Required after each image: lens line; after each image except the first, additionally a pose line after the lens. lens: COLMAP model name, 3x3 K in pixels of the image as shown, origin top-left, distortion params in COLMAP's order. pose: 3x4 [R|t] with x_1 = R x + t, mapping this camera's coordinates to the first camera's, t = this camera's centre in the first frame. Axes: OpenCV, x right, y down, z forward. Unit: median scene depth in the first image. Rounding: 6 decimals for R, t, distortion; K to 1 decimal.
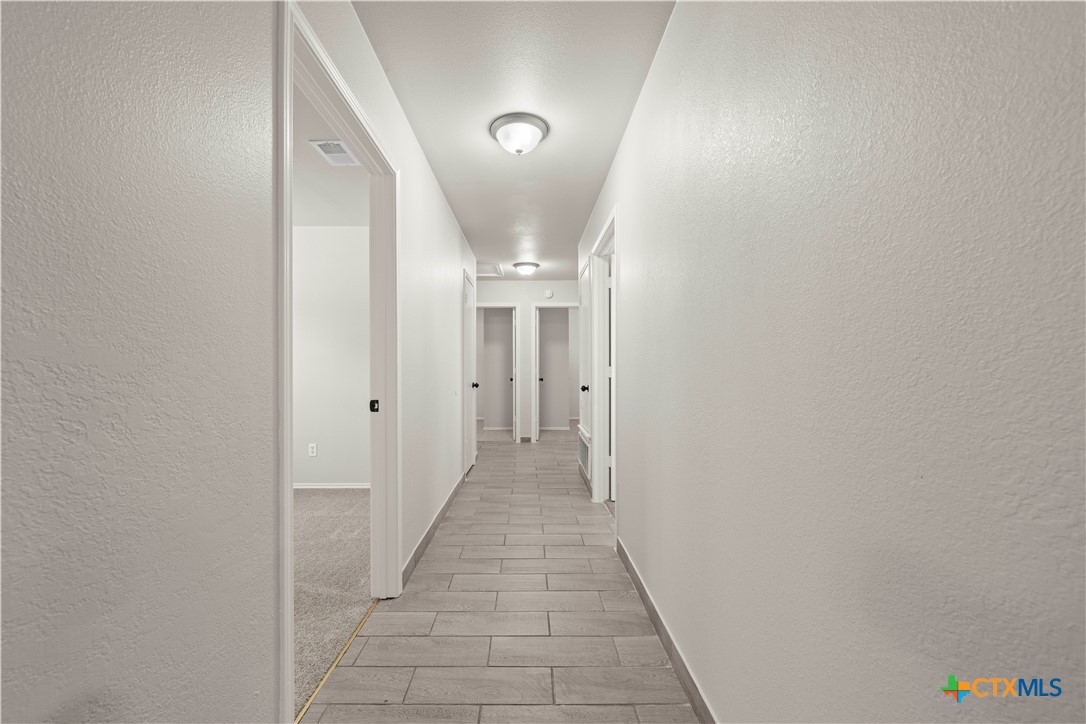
lens RADIAL K [[435.3, 0, 546.1], [0, 435.3, 371.2], [0, 0, 1]] dist [0.000555, -0.000038]
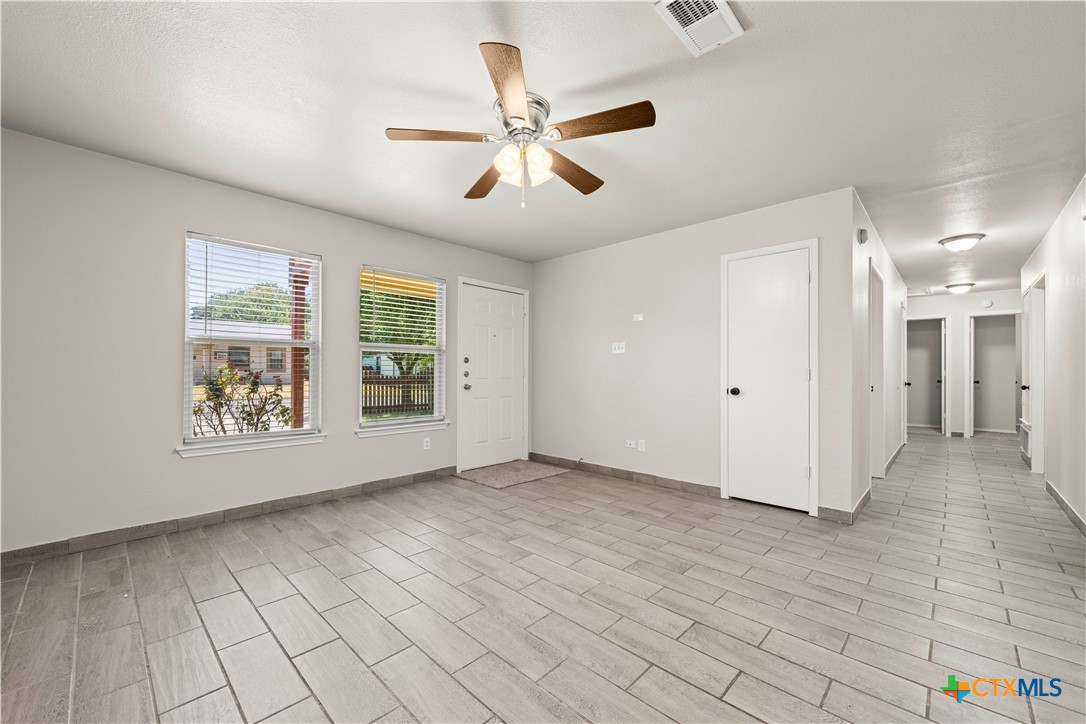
lens RADIAL K [[435.3, 0, 546.1], [0, 435.3, 371.2], [0, 0, 1]] dist [0.000555, -0.000038]
pose [[0.704234, 0.001234, -0.709967, 0.003797], [-0.006029, 0.999973, -0.004243, 0.003782], [0.709943, 0.007268, 0.704222, -0.560270]]
